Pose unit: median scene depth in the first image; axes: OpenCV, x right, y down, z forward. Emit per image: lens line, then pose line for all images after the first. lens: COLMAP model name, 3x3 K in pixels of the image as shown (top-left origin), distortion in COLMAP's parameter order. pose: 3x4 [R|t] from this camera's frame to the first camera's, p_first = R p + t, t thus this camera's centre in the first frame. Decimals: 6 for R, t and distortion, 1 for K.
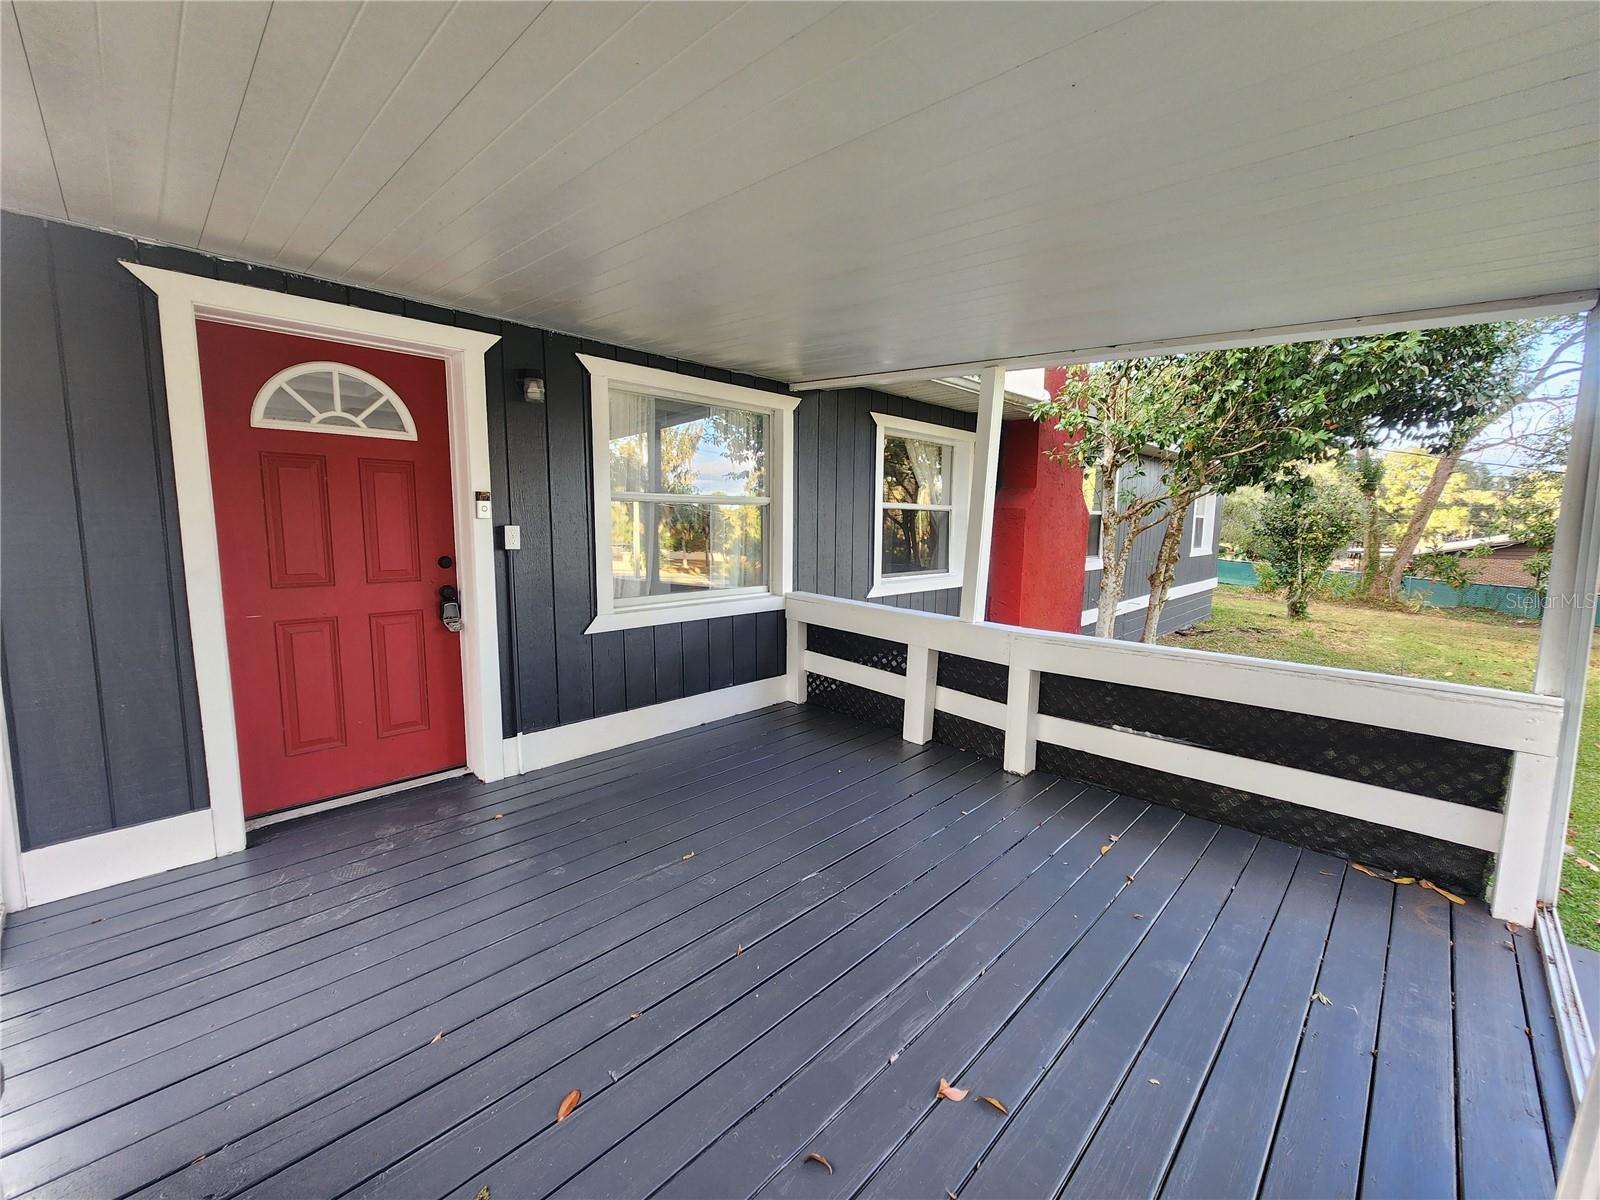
lens RADIAL K [[657.1, 0, 803.2], [0, 657.1, 595.2], [0, 0, 1]] dist [-0.003599, 0.001060]
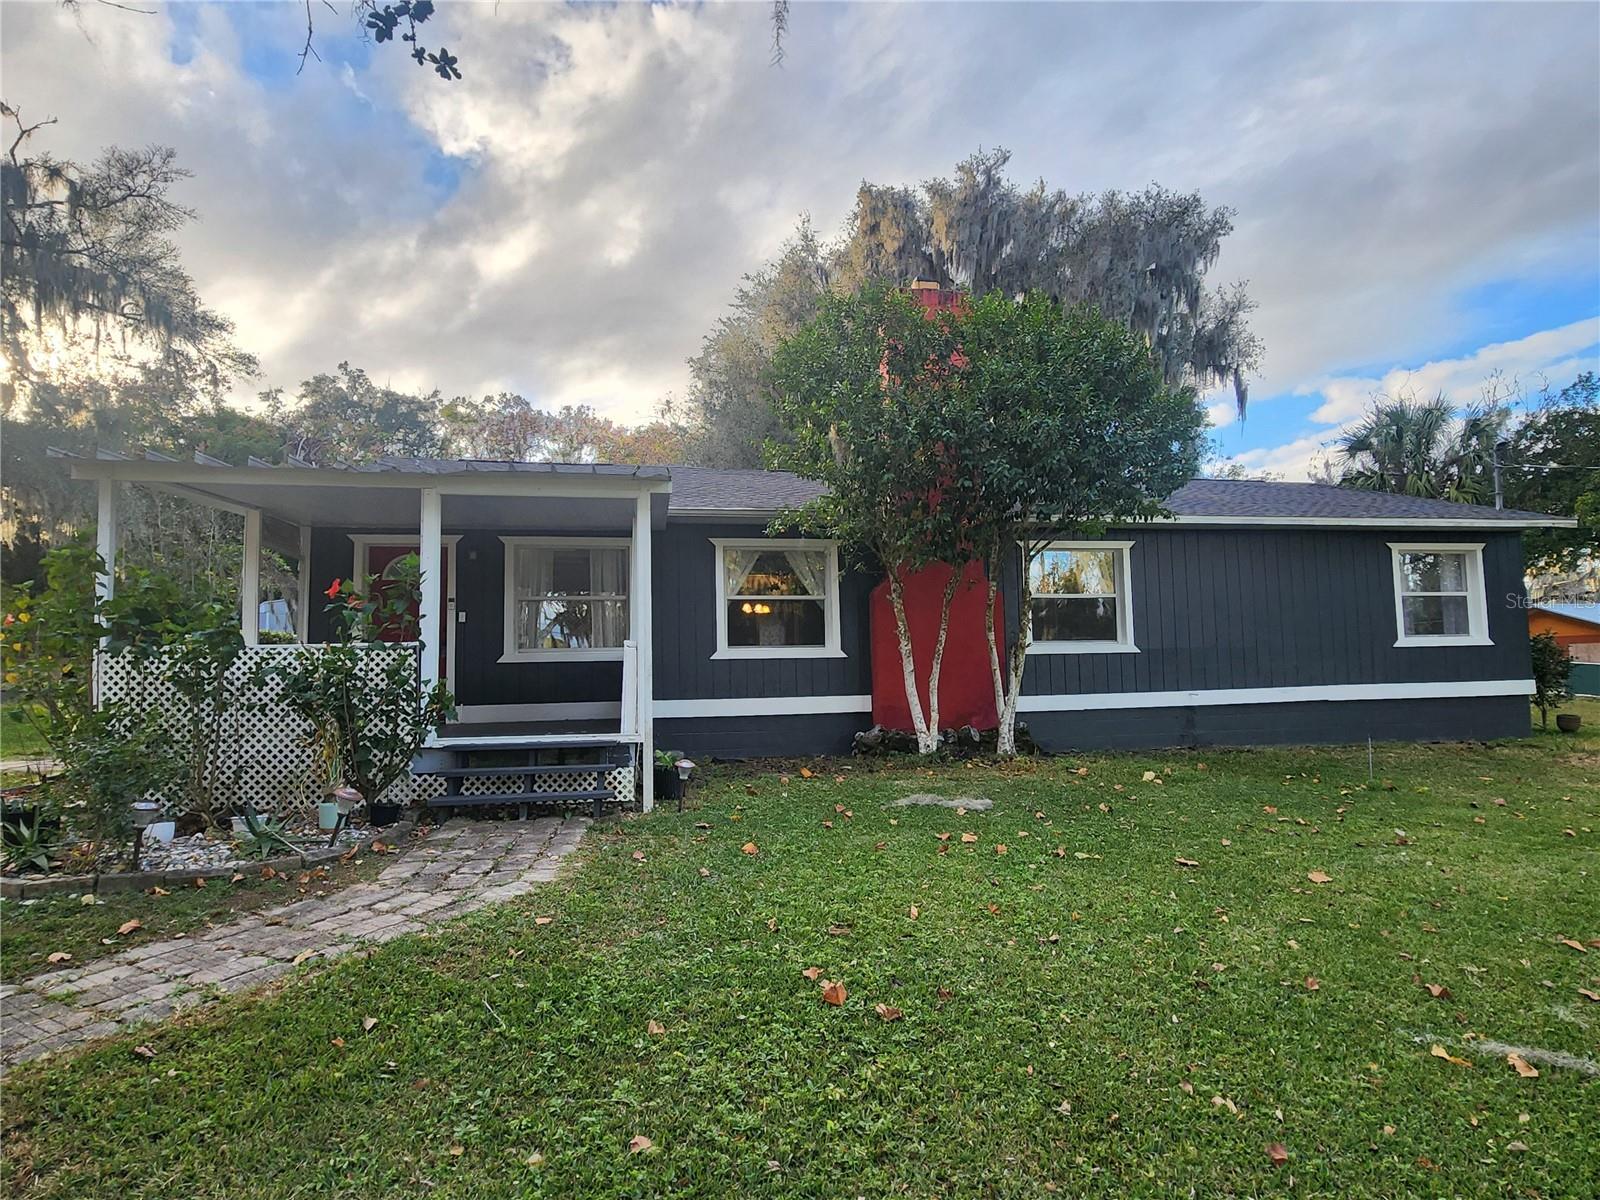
lens RADIAL K [[888.5, 0, 825.2], [0, 888.5, 594.3], [0, 0, 1]] dist [-0.002413, 0.001327]
pose [[0.830581, -0.077870, -0.551426, 2.390359], [-0.033062, 0.981534, -0.188407, 0.387076], [0.555915, 0.174719, 0.812670, -0.871211]]
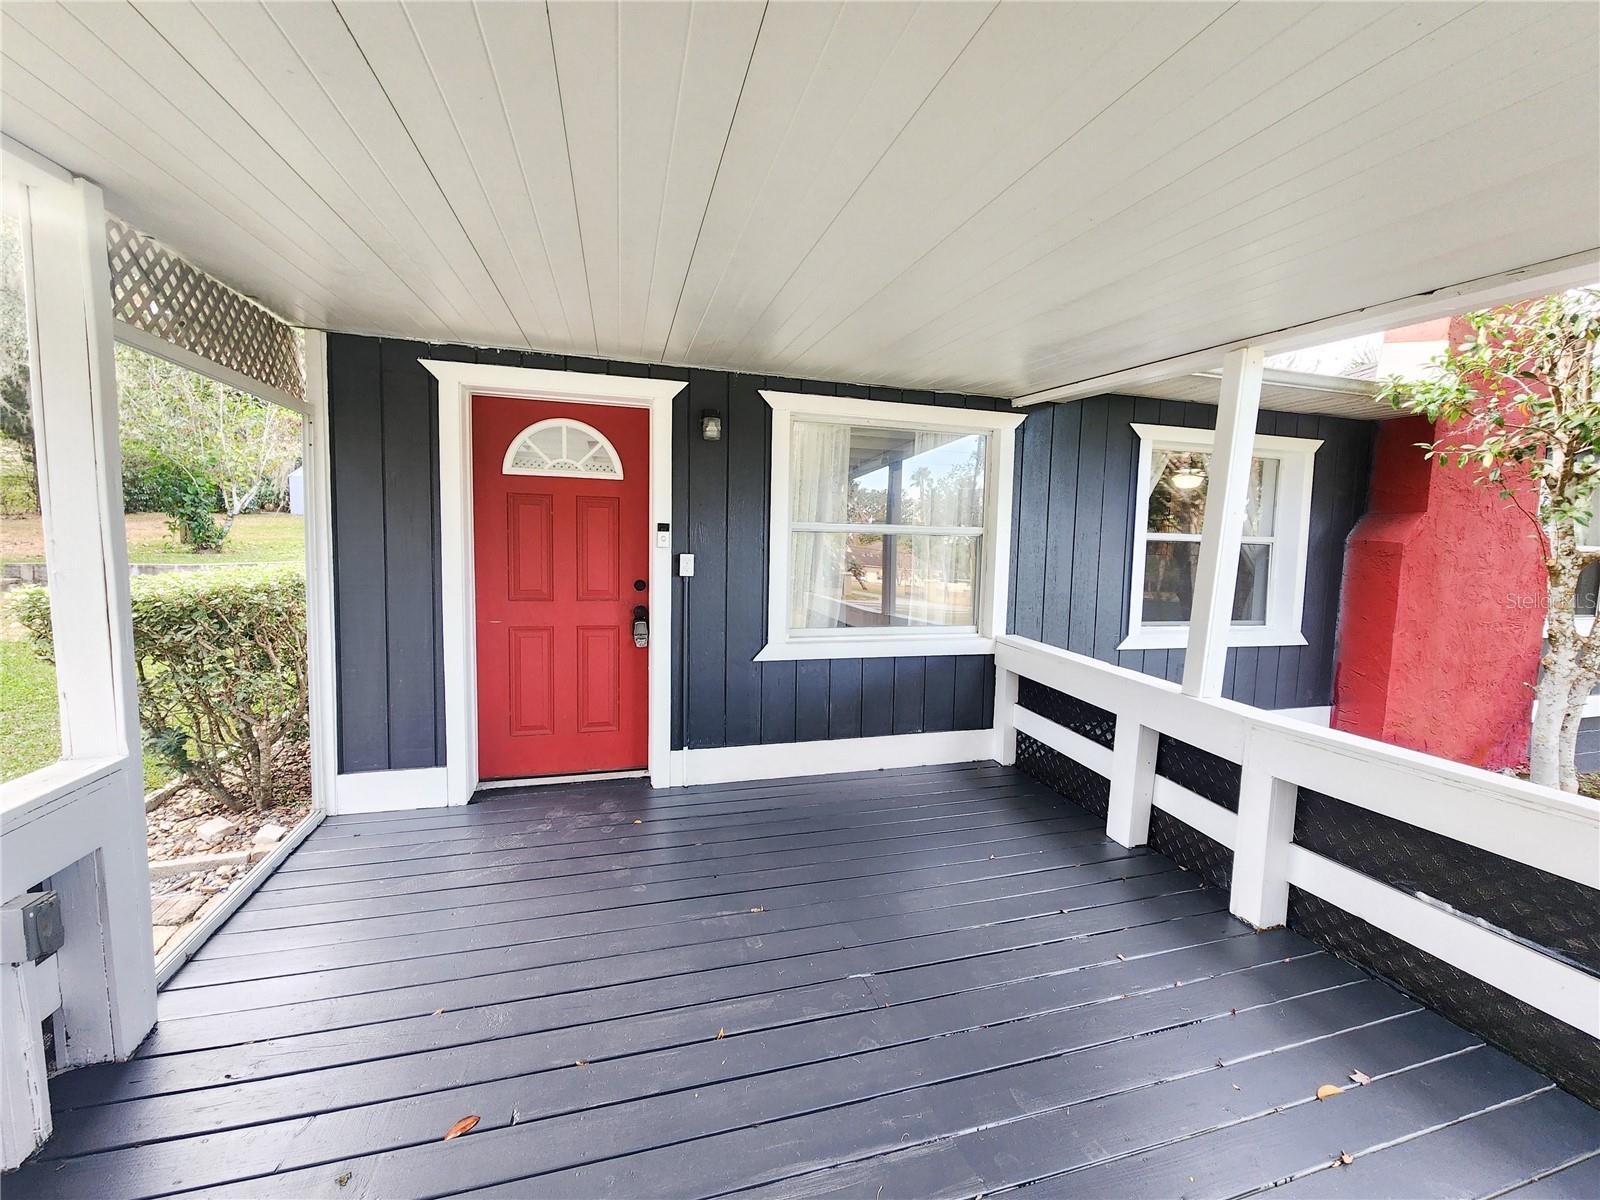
lens RADIAL K [[657.1, 0, 800.7], [0, 657.1, 596.3], [0, 0, 1]] dist [-0.003599, 0.001060]
pose [[0.866993, 0.050896, -0.495714, 0.258977], [-0.071108, 0.997226, -0.021980, -0.026556], [0.493221, 0.054306, 0.868208, 0.155233]]
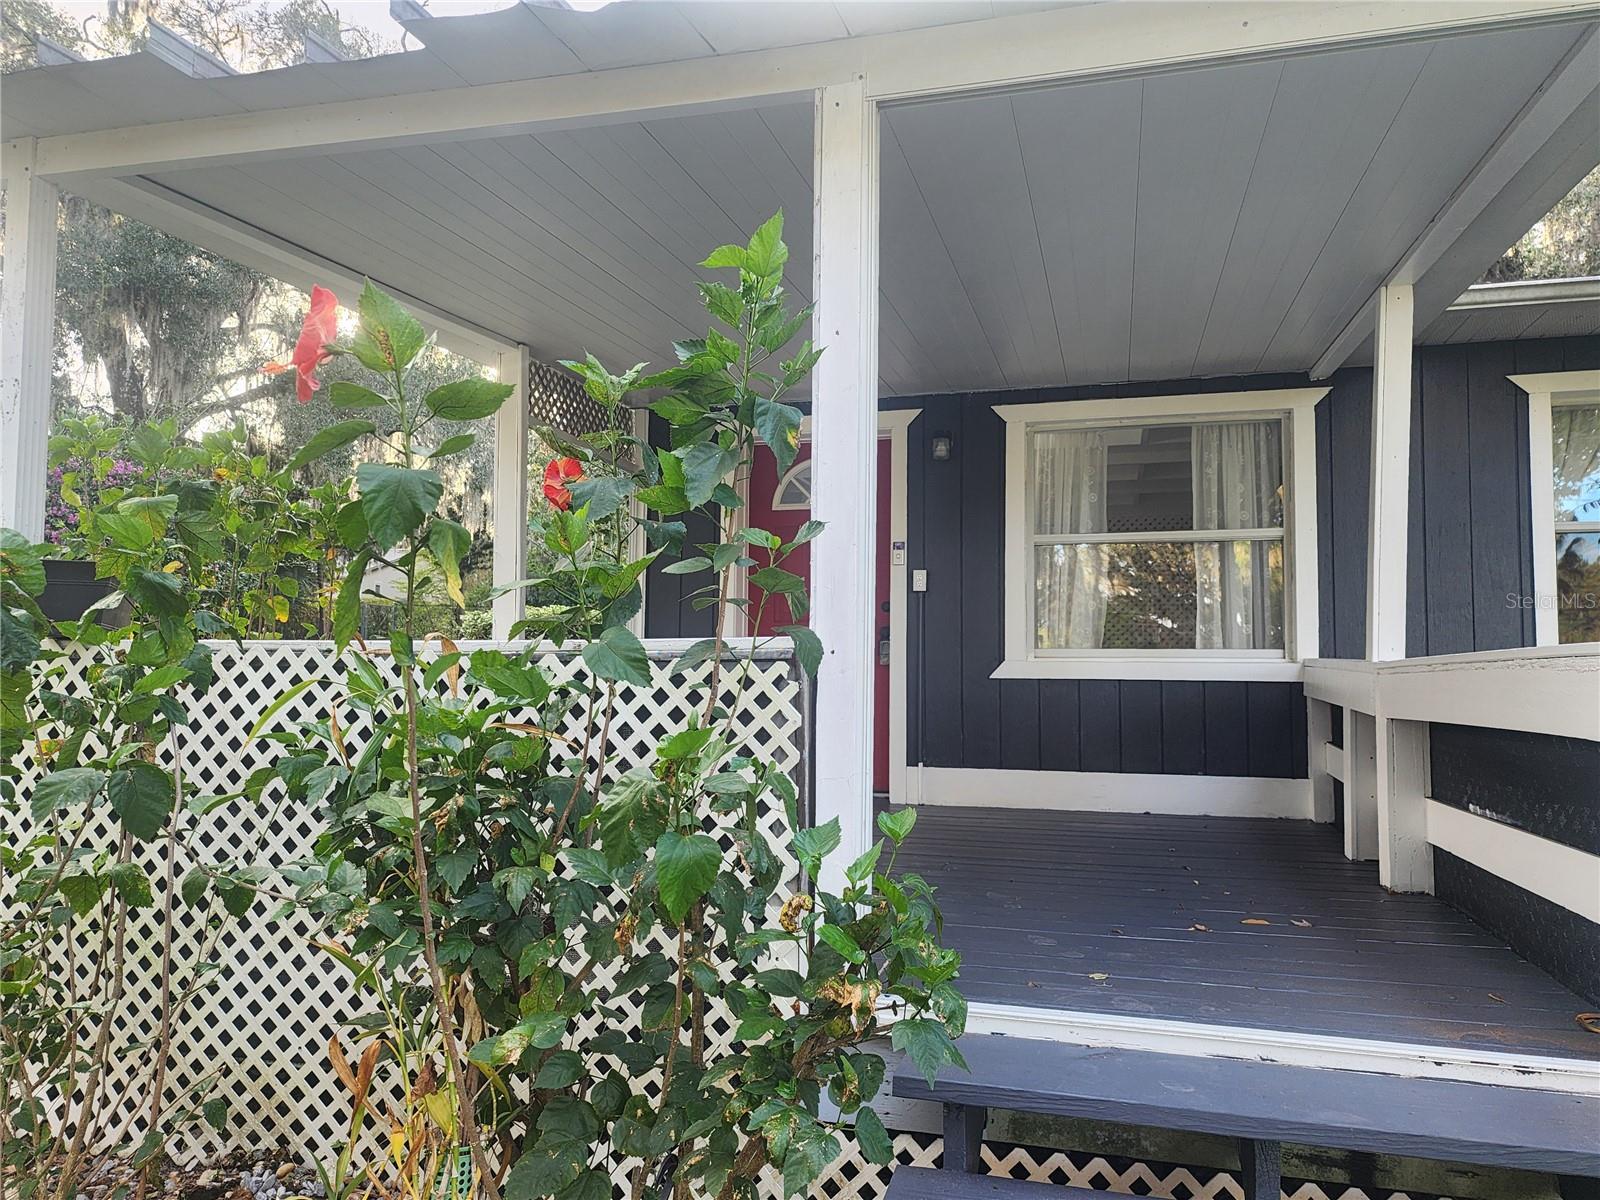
lens RADIAL K [[1096.3, 0, 801.5], [0, 1096.3, 613.0], [0, 0, 1]] dist [0.028744, -0.005105]
pose [[0.484345, -0.056045, -0.873080, 1.075027], [-0.103529, 0.987262, -0.120808, 0.210912], [0.868730, 0.148902, 0.472373, -0.040869]]
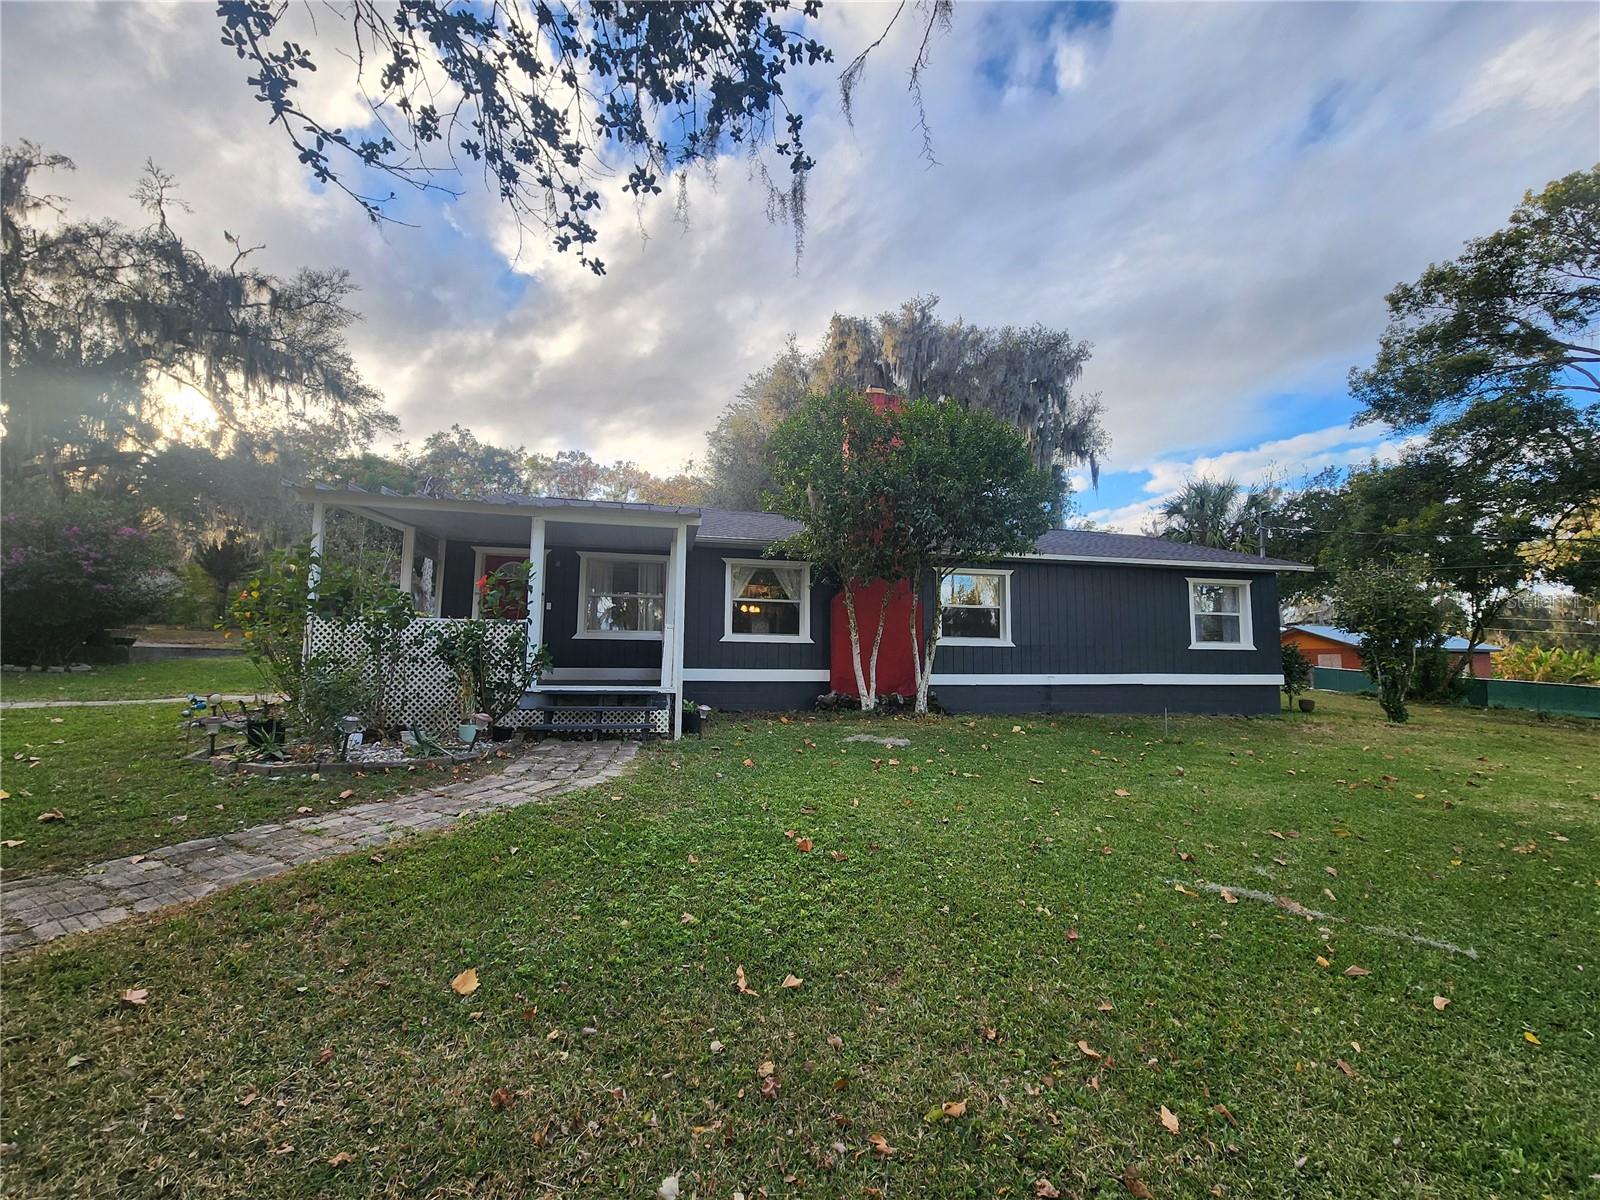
lens RADIAL K [[657.1, 0, 810.7], [0, 657.1, 595.7], [0, 0, 1]] dist [-0.003599, 0.001060]
pose [[0.845840, -0.058248, -0.530247, 2.498177], [-0.060847, 0.976997, -0.204386, 0.468919], [0.529955, 0.205142, 0.822839, -1.082092]]
